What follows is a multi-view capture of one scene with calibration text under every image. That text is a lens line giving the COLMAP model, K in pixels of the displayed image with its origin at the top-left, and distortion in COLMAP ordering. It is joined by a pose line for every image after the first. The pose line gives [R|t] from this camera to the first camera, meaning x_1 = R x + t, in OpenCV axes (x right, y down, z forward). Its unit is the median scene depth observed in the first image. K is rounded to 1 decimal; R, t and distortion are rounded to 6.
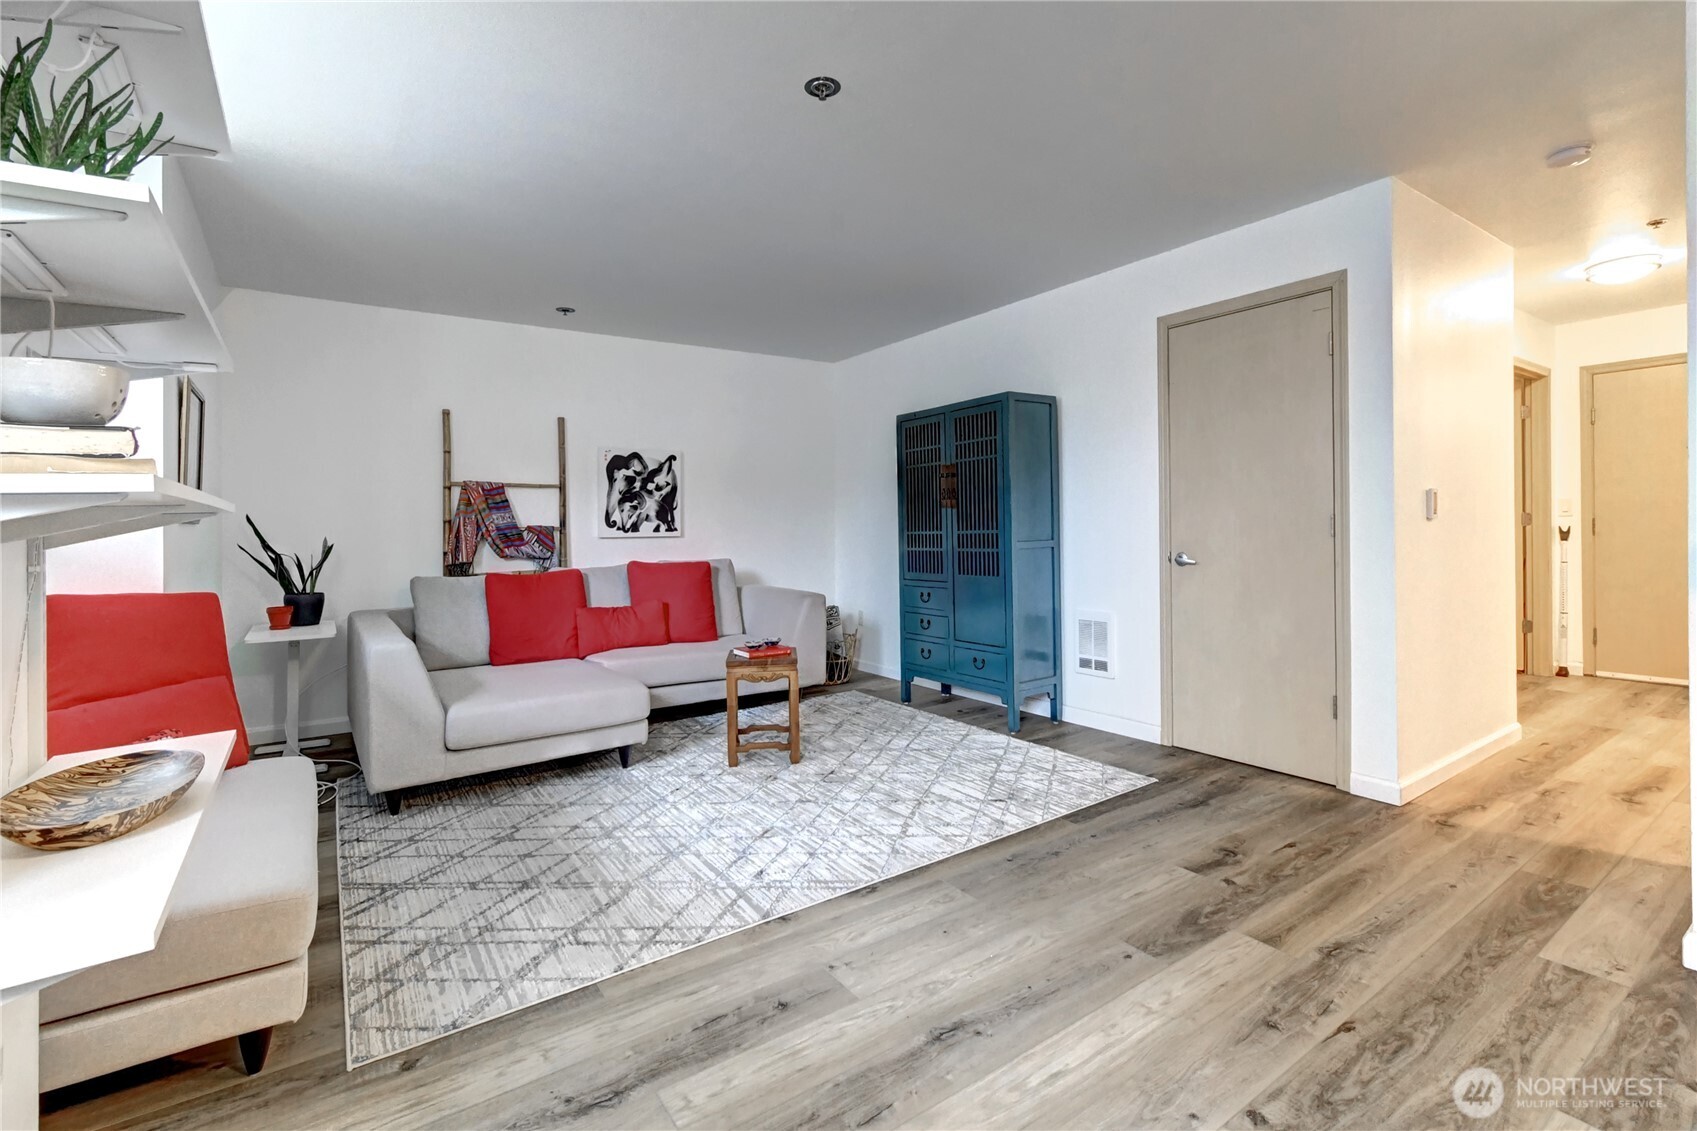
lens RADIAL K [[743.3, 0, 847.4], [0, 743.3, 522.9], [0, 0, 1]] dist [0.001838, -0.000043]
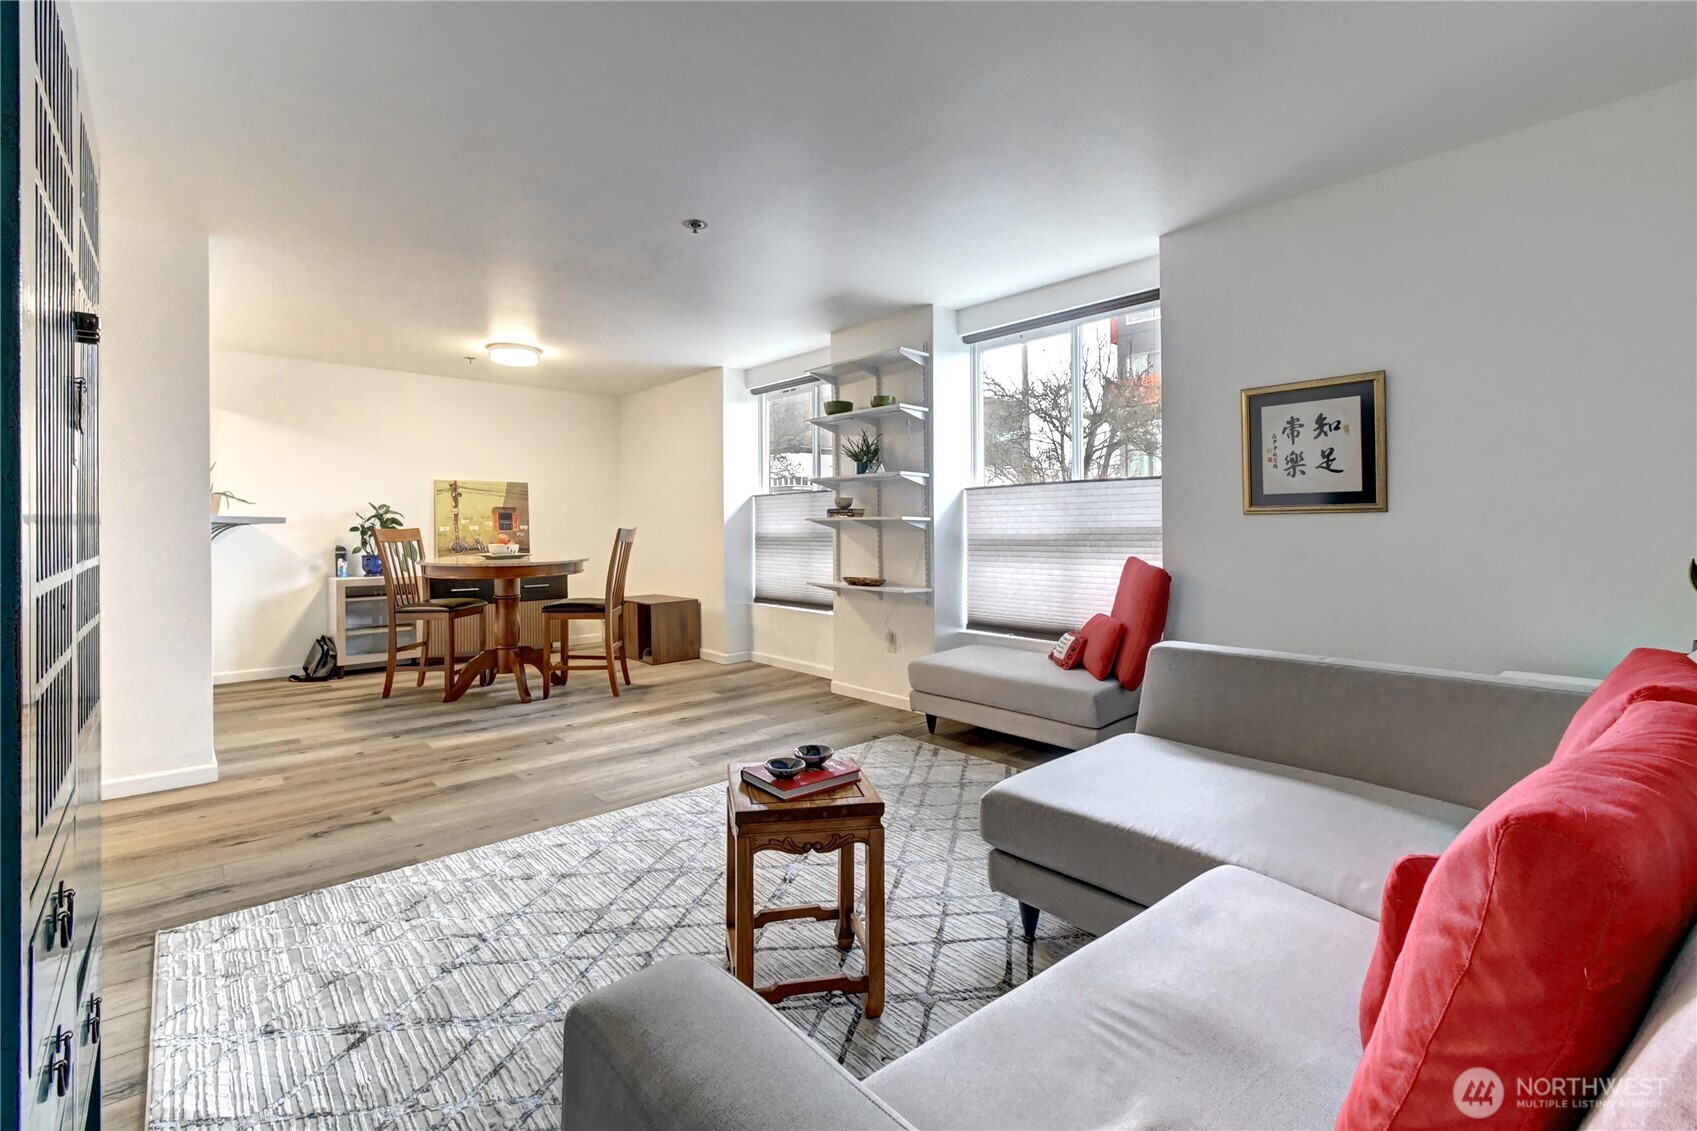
lens RADIAL K [[801.7, 0, 899.4], [0, 801.7, 525.1], [0, 0, 1]] dist [0.007504, 0.000511]
pose [[-0.984300, 0.020707, -0.175284, -0.101403], [0.021540, 0.999764, -0.002849, 0.007709], [0.175184, -0.006580, -0.984514, 1.826481]]
